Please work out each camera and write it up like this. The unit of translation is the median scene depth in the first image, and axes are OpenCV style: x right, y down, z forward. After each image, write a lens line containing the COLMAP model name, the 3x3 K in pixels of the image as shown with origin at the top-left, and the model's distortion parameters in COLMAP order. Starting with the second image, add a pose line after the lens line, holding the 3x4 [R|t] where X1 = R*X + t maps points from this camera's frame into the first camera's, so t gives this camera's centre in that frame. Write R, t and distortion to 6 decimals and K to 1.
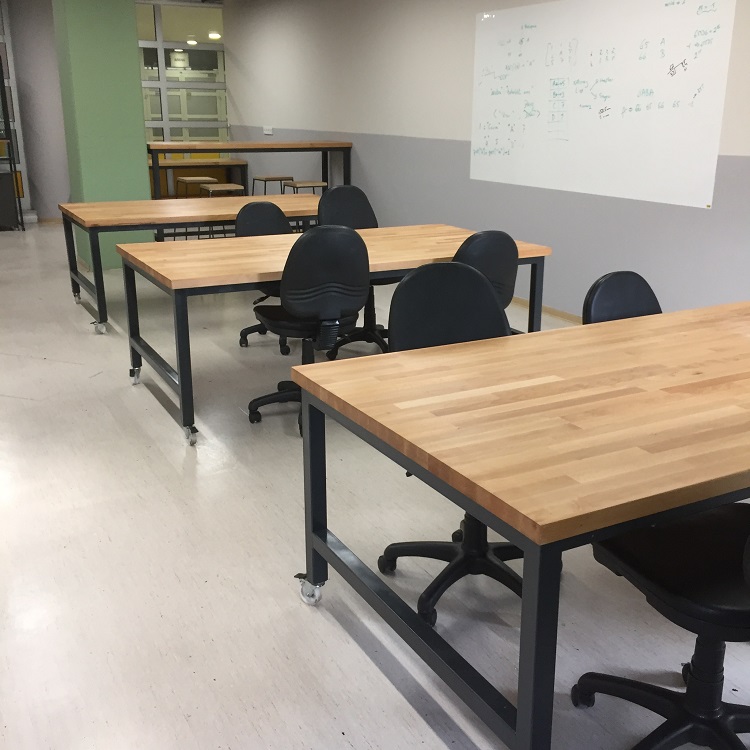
lens RADIAL K [[857.9, 0, 360.9], [0, 857.9, 376.1], [0, 0, 1]] dist [0.006510, -0.025222]
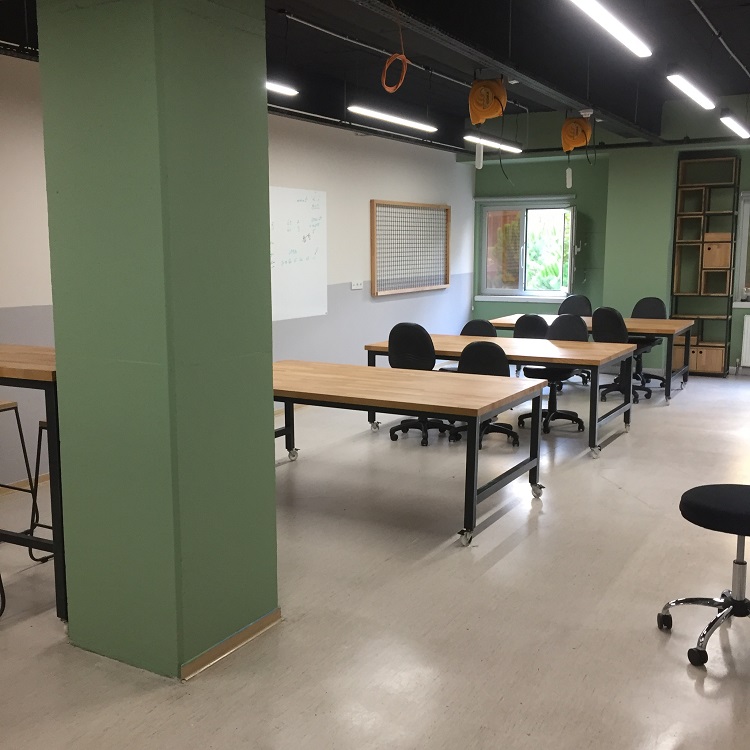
lens RADIAL K [[857.9, 0, 360.9], [0, 857.9, 376.1], [0, 0, 1]] dist [0.006510, -0.025222]
pose [[-0.521495, -0.123857, 0.844217, -1.957586], [0.256903, 0.920705, 0.293775, -0.989966], [-0.813661, 0.370084, -0.448324, 3.036064]]
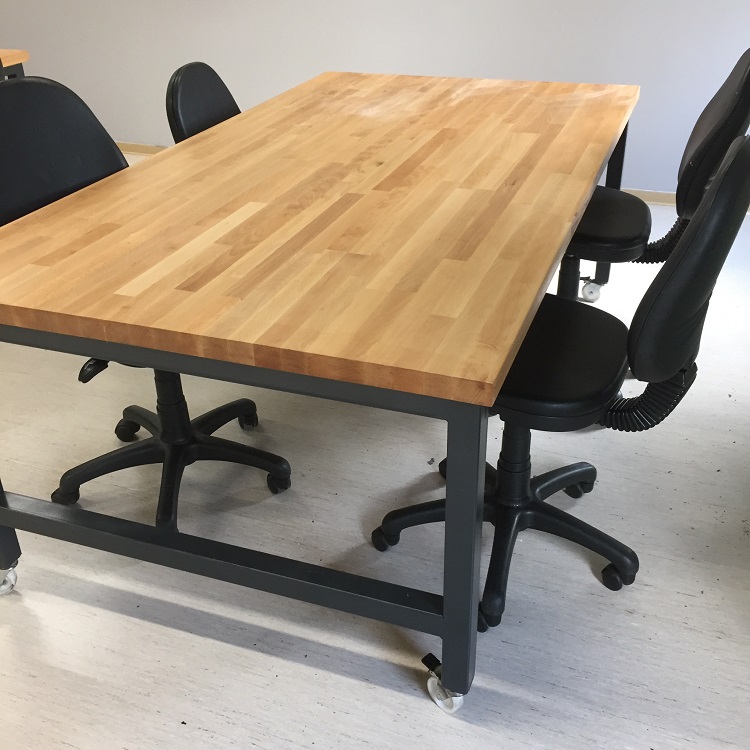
lens RADIAL K [[857.9, 0, 360.9], [0, 857.9, 376.1], [0, 0, 1]] dist [0.006510, -0.025222]
pose [[0.730686, -0.345706, 0.588715, -0.243252], [0.210203, 0.934345, 0.287773, -0.061581], [-0.649548, -0.086522, 0.755381, 0.330725]]
